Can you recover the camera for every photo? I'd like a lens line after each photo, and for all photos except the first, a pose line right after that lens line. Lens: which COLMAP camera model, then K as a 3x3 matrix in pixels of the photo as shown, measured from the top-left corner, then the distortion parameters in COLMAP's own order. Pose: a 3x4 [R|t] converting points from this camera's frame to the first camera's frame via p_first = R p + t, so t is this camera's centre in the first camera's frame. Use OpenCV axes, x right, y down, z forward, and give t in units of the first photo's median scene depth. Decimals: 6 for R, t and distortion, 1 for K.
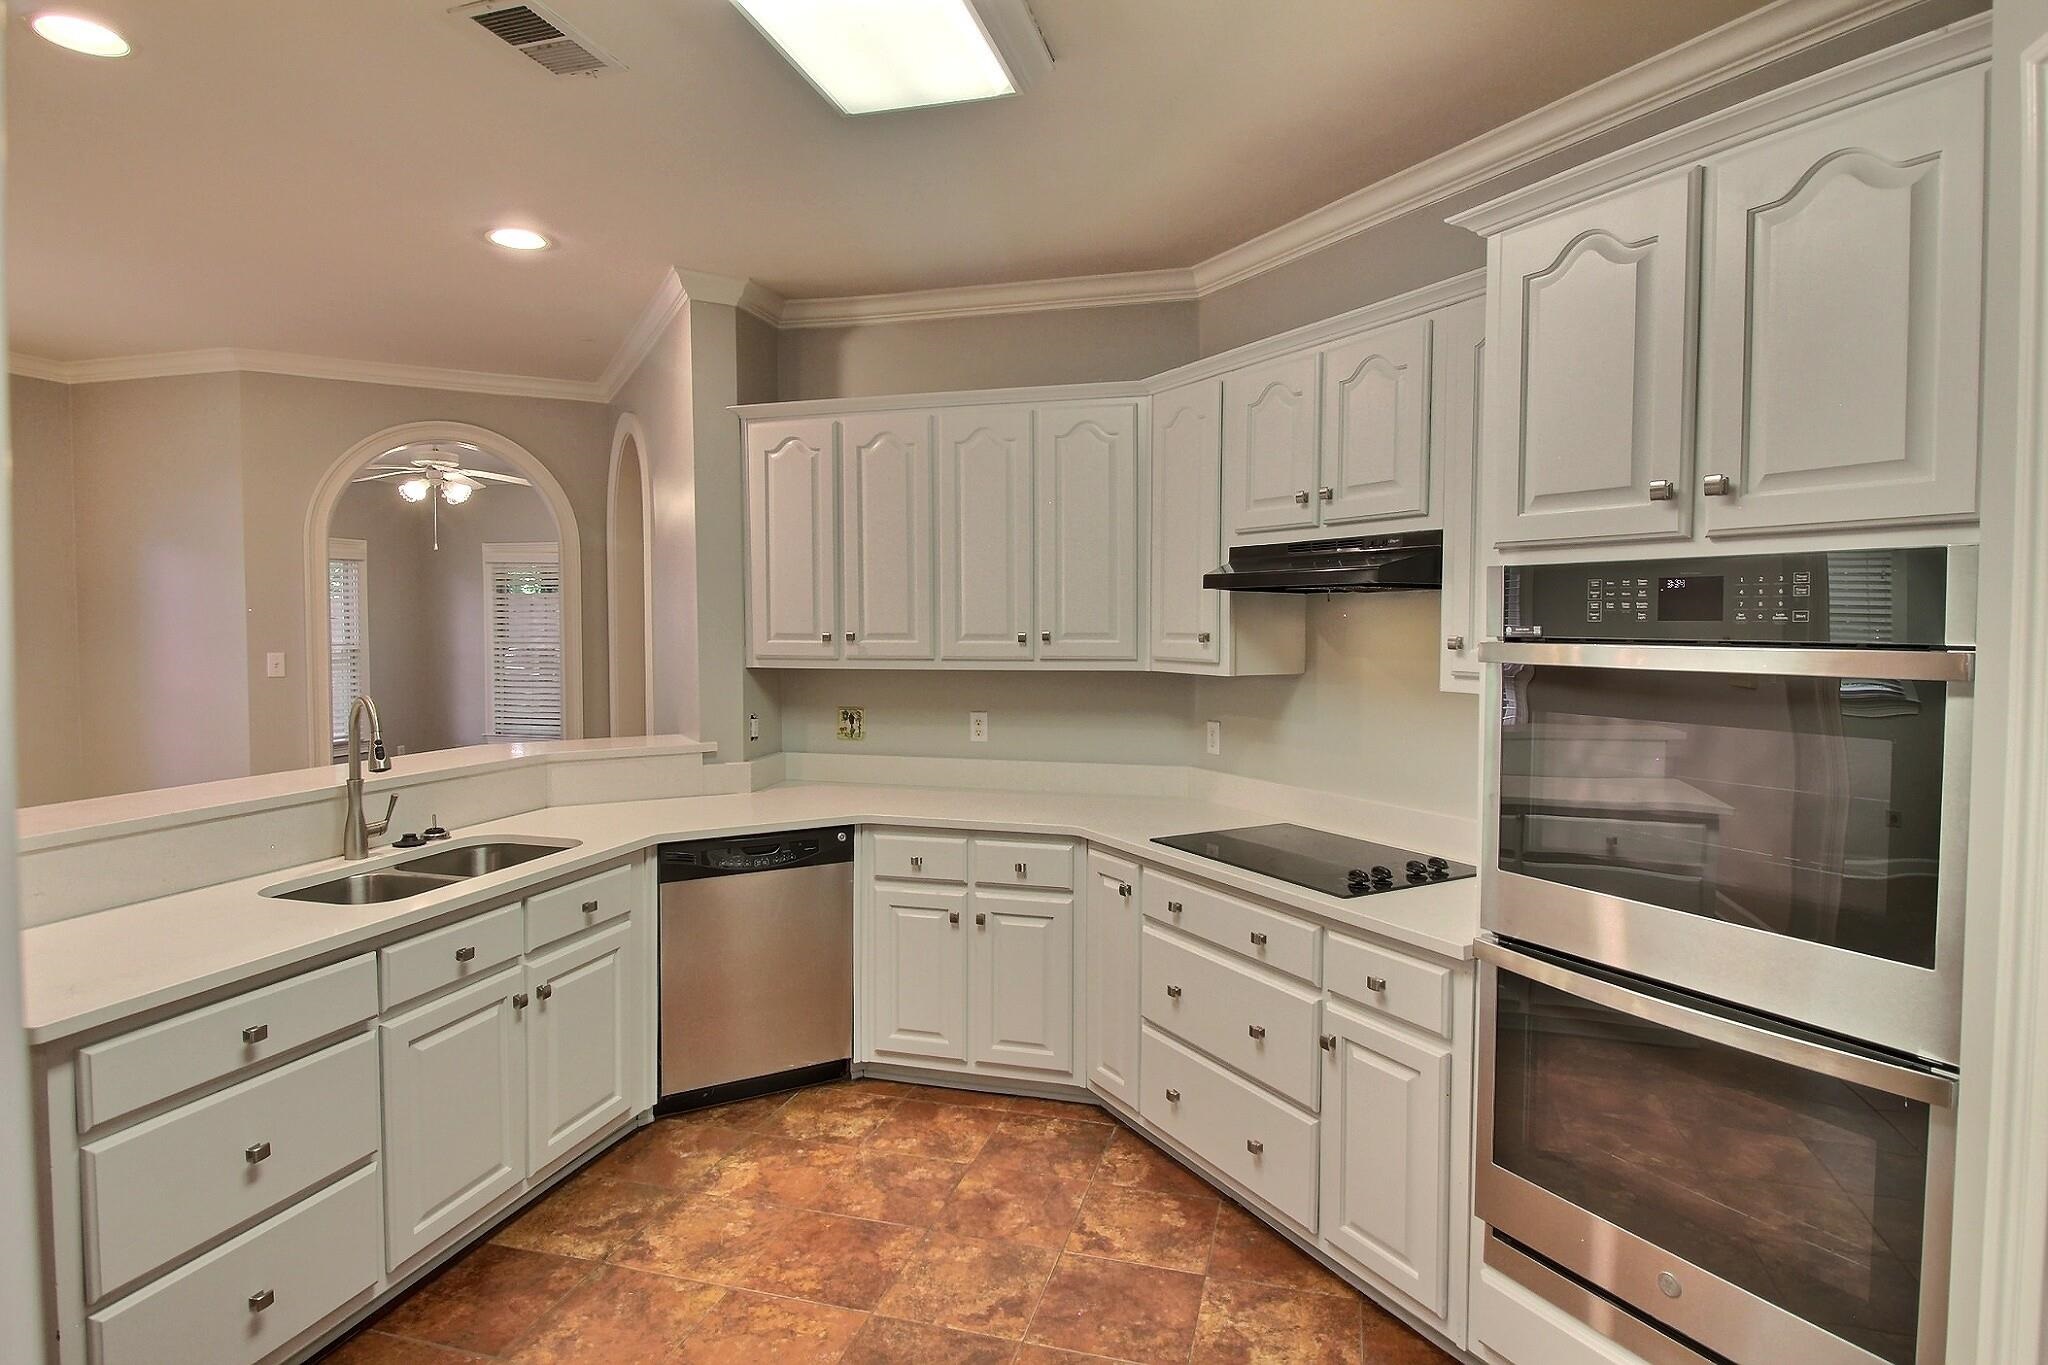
lens RADIAL K [[1087.3, 0, 1015.2], [0, 1087.3, 657.8], [0, 0, 1]] dist [-0.000272, -0.001631]
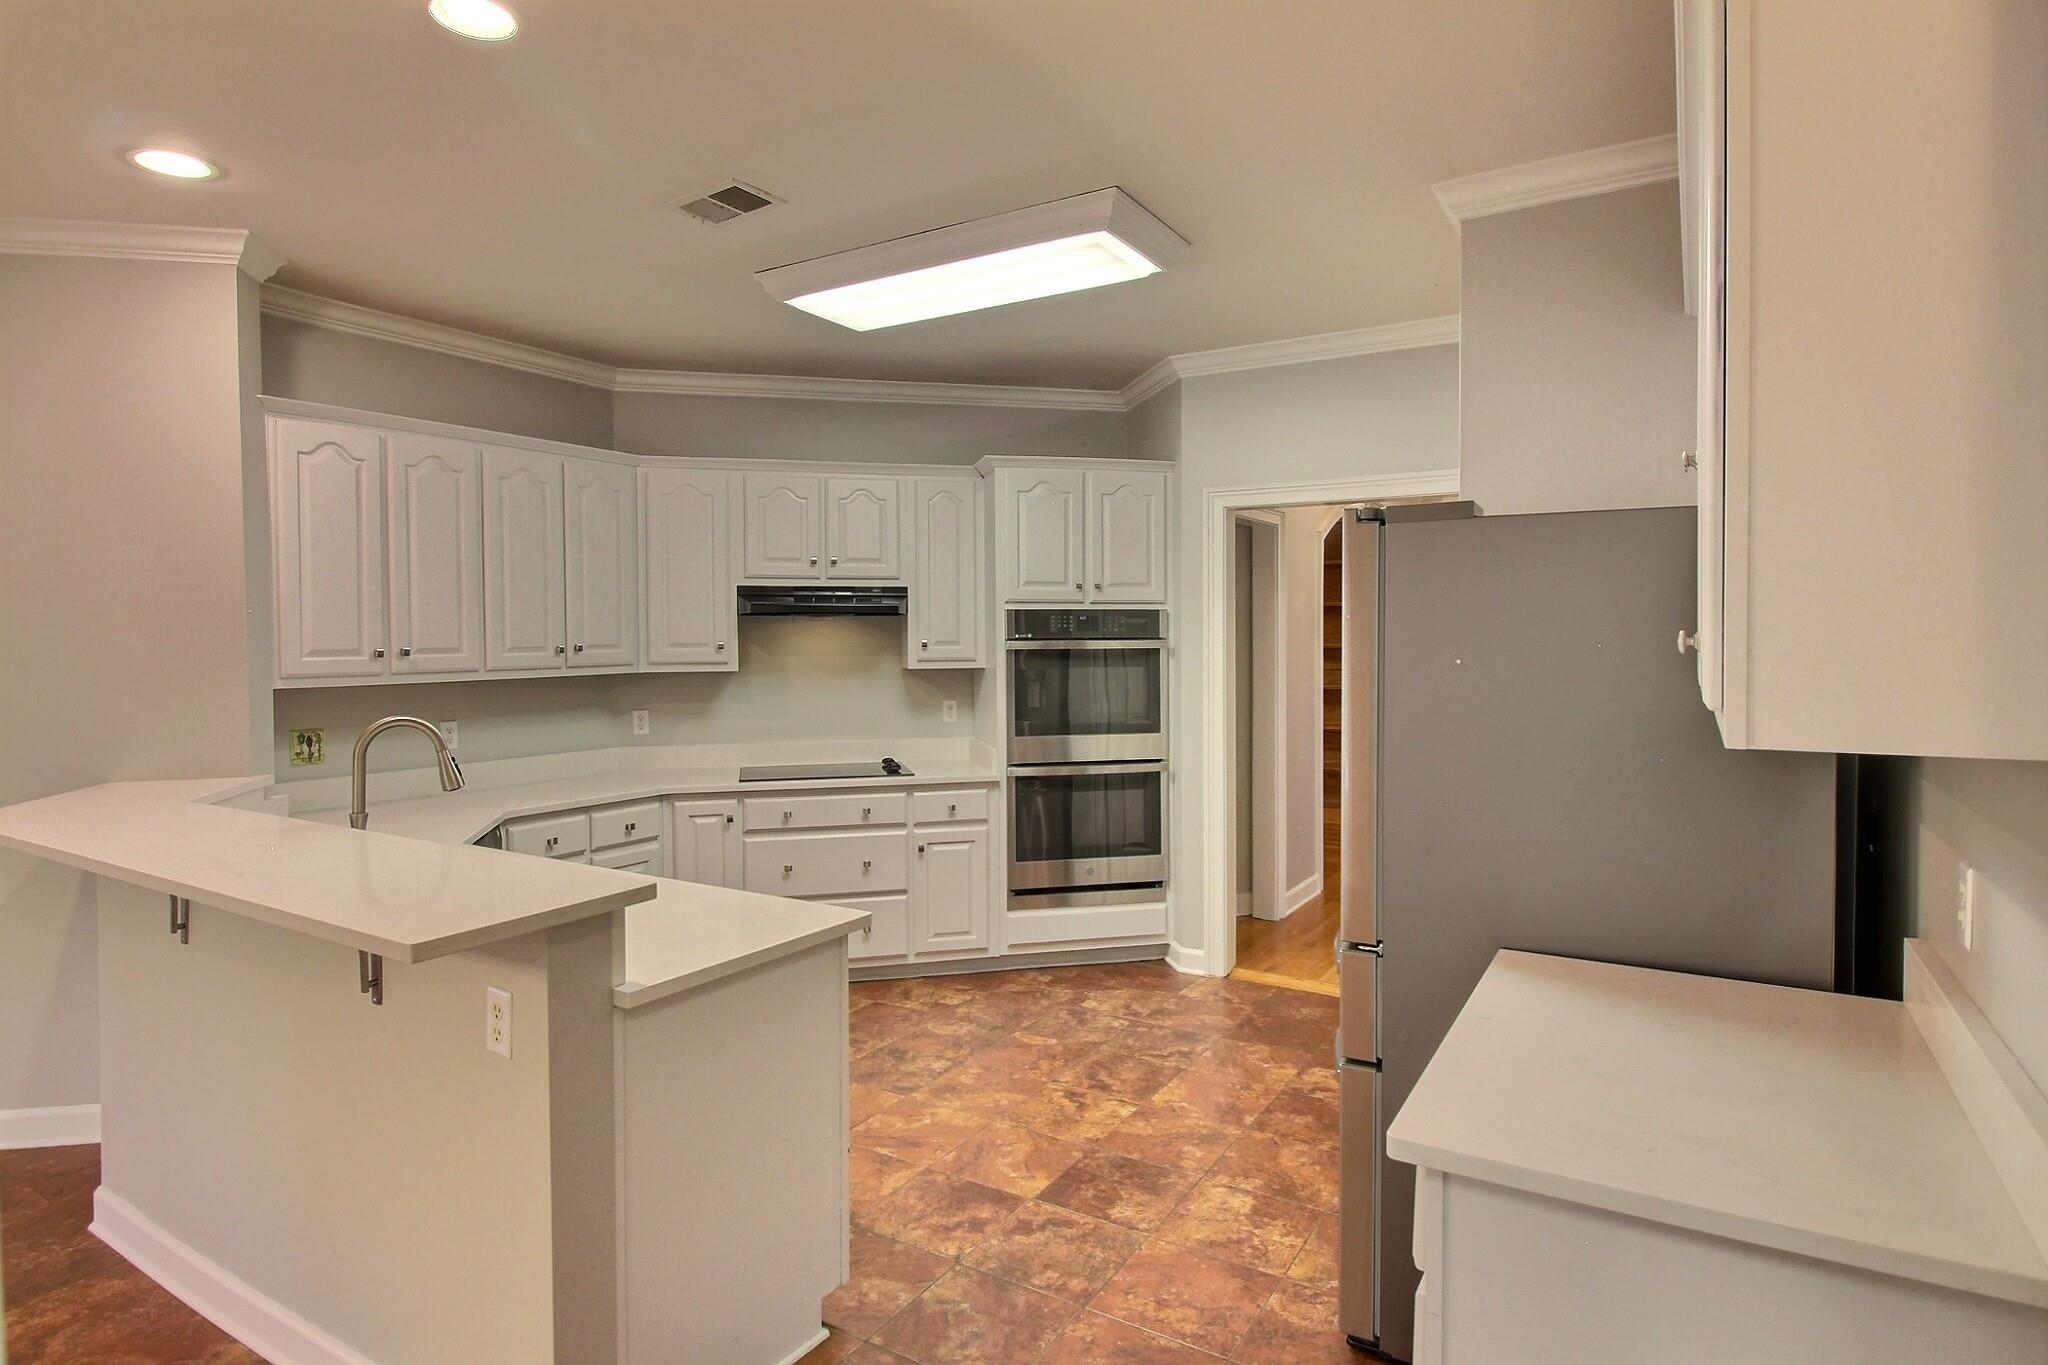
lens RADIAL K [[1087.3, 0, 1015.2], [0, 1087.3, 657.8], [0, 0, 1]] dist [-0.000272, -0.001631]
pose [[0.280199, -0.021281, 0.959706, -1.112480], [0.039935, 0.999147, 0.010496, -0.001779], [-0.959111, 0.035385, 0.280810, 0.199297]]
